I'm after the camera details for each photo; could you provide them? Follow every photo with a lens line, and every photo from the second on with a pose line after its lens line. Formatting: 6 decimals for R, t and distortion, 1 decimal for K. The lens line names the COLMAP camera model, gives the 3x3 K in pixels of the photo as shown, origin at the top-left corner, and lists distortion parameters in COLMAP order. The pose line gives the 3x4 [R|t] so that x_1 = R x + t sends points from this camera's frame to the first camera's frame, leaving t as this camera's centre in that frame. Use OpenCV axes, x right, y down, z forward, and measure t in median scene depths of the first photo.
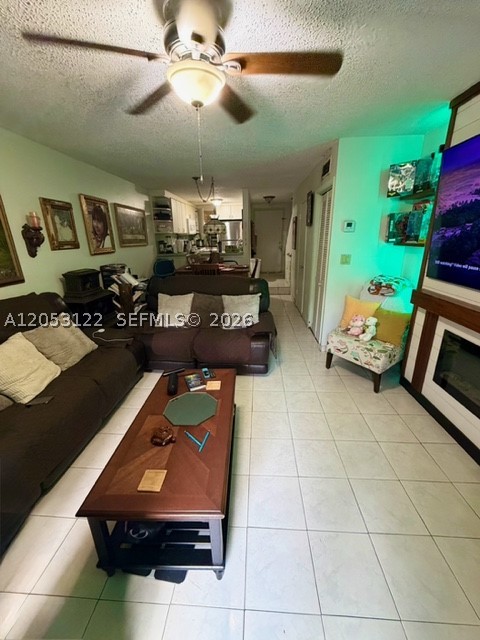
lens RADIAL K [[258.4, 0, 241.5], [0, 258.4, 318.8], [0, 0, 1]] dist [0.002355, -0.000504]
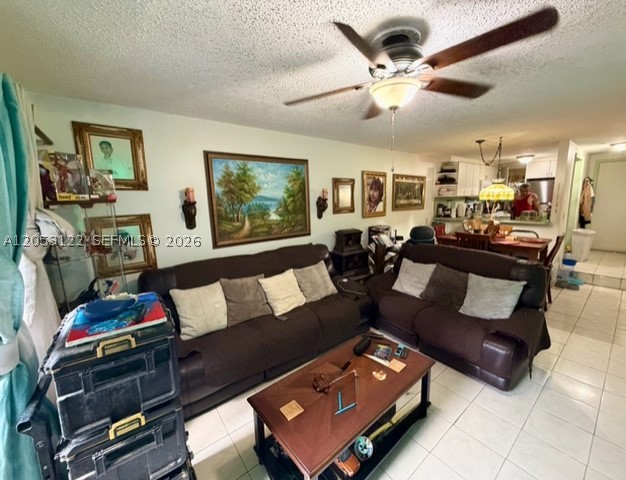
lens RADIAL K [[258.1, 0, 316.3], [0, 258.1, 239.8], [0, 0, 1]] dist [0.004667, 0.000350]
pose [[0.664315, 0.124054, -0.737086, 0.214492], [-0.218729, 0.975228, -0.033000, -0.062244], [0.714733, 0.183144, 0.674992, 0.037995]]
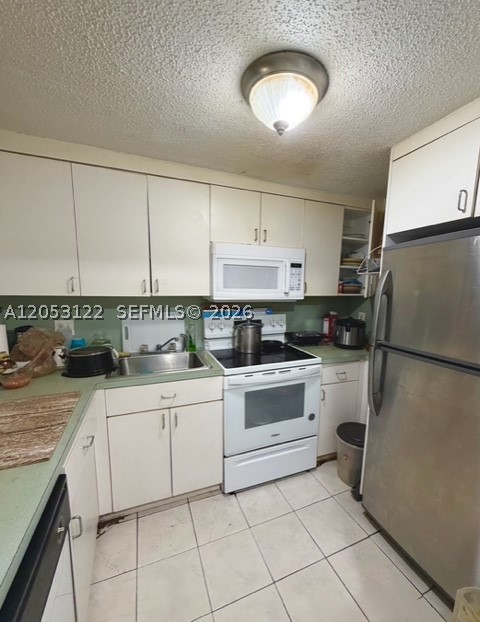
lens RADIAL K [[268.2, 0, 254.7], [0, 268.2, 325.0], [0, 0, 1]] dist [-0.005341, -0.000462]
pose [[0.437775, 0.180262, -0.880828, 0.098188], [-0.310034, 0.949871, 0.040303, -0.737442], [0.843938, 0.255443, 0.471717, 2.065114]]
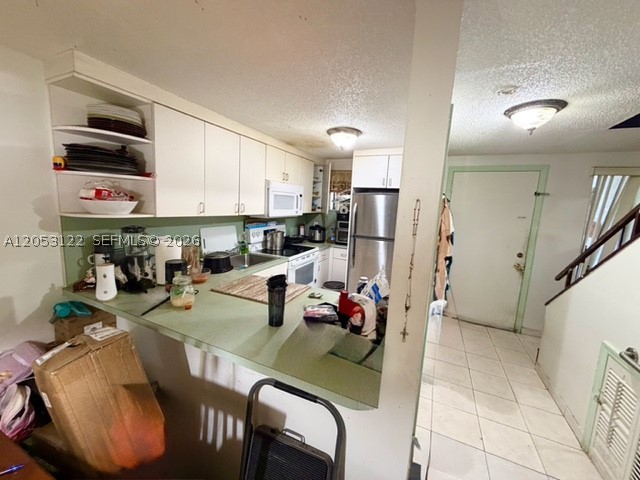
lens RADIAL K [[258.4, 0, 320.0], [0, 258.4, 236.6], [0, 0, 1]] dist [0.002355, -0.000504]
pose [[0.929549, 0.124539, -0.347029, 0.014916], [-0.186619, 0.970676, -0.151529, -0.572462], [0.317981, 0.205616, 0.925532, 1.504502]]
